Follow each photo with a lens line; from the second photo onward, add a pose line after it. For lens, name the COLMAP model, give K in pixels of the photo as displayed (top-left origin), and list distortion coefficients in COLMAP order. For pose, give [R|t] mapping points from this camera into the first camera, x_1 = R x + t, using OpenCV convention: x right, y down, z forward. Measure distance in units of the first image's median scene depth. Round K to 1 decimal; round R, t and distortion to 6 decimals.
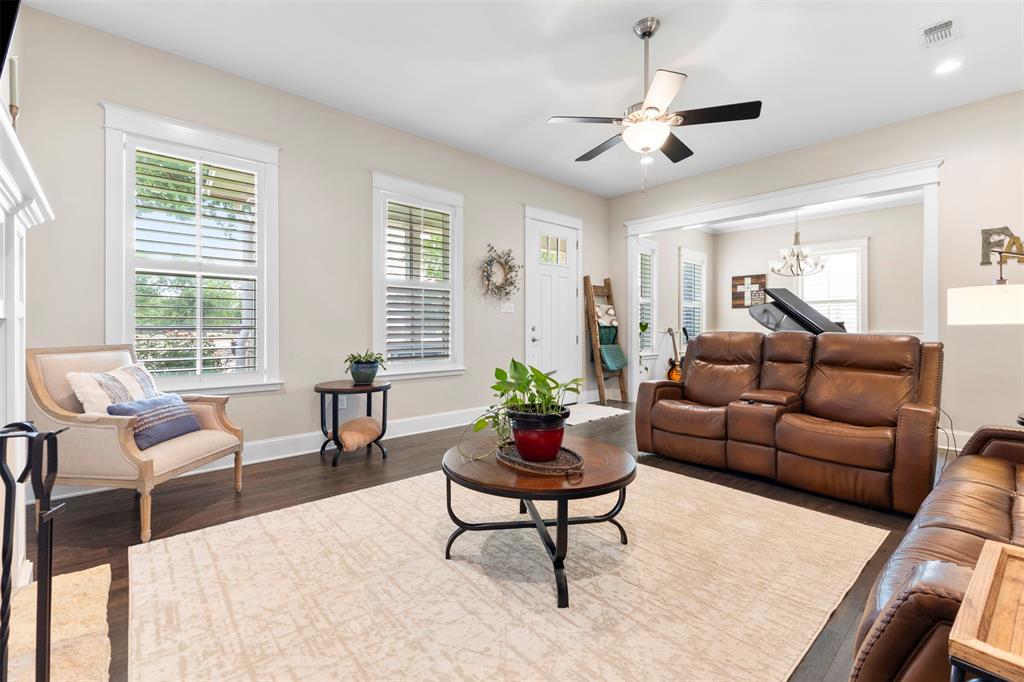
lens RADIAL K [[444.7, 0, 512.0], [0, 444.7, 325.4], [0, 0, 1]] dist [0.004967, 0.000497]
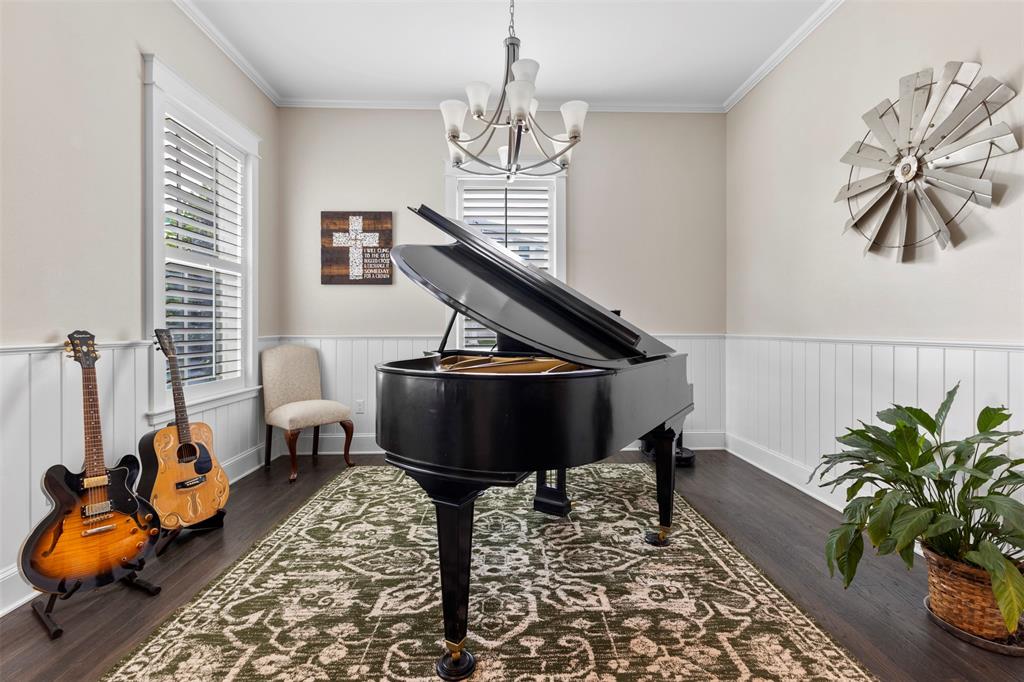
lens RADIAL K [[444.7, 0, 512.8], [0, 444.7, 332.3], [0, 0, 1]] dist [0.004967, 0.000497]
pose [[0.648507, -0.006952, 0.761177, 0.293645], [-0.004031, 0.999913, 0.012567, 0.002148], [-0.761198, -0.011218, 0.648423, 0.594666]]
